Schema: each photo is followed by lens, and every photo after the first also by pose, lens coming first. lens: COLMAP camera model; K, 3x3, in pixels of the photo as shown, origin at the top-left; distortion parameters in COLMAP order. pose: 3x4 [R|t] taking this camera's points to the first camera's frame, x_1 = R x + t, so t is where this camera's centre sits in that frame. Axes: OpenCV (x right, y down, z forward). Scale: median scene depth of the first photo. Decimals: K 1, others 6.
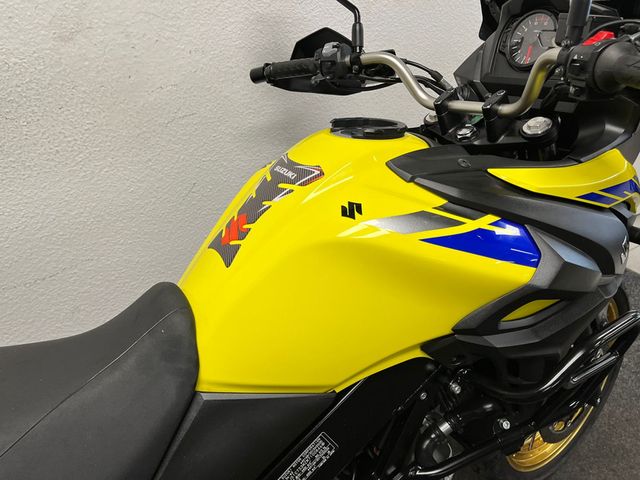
lens RADIAL K [[486.6, 0, 320.2], [0, 486.6, 241.0], [0, 0, 1]] dist [-0.001624, -0.002441]
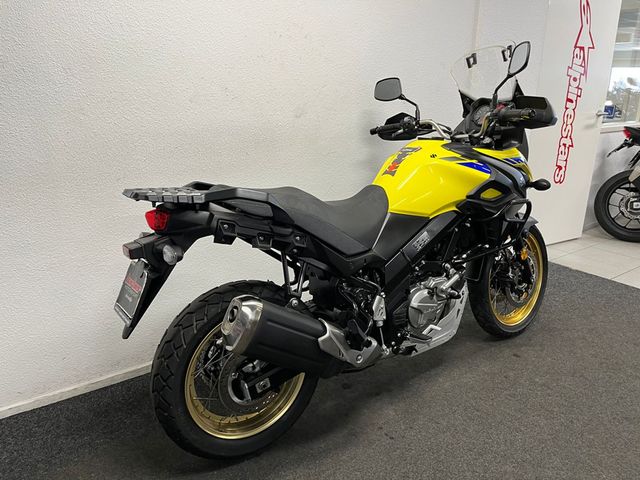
lens RADIAL K [[486.6, 0, 319.6], [0, 486.6, 239.2], [0, 0, 1]] dist [-0.001624, -0.002441]
pose [[0.998984, -0.009984, 0.043941, -0.667885], [0.019787, 0.973295, -0.228703, 0.957016], [-0.040484, 0.229340, 0.972504, -1.600303]]
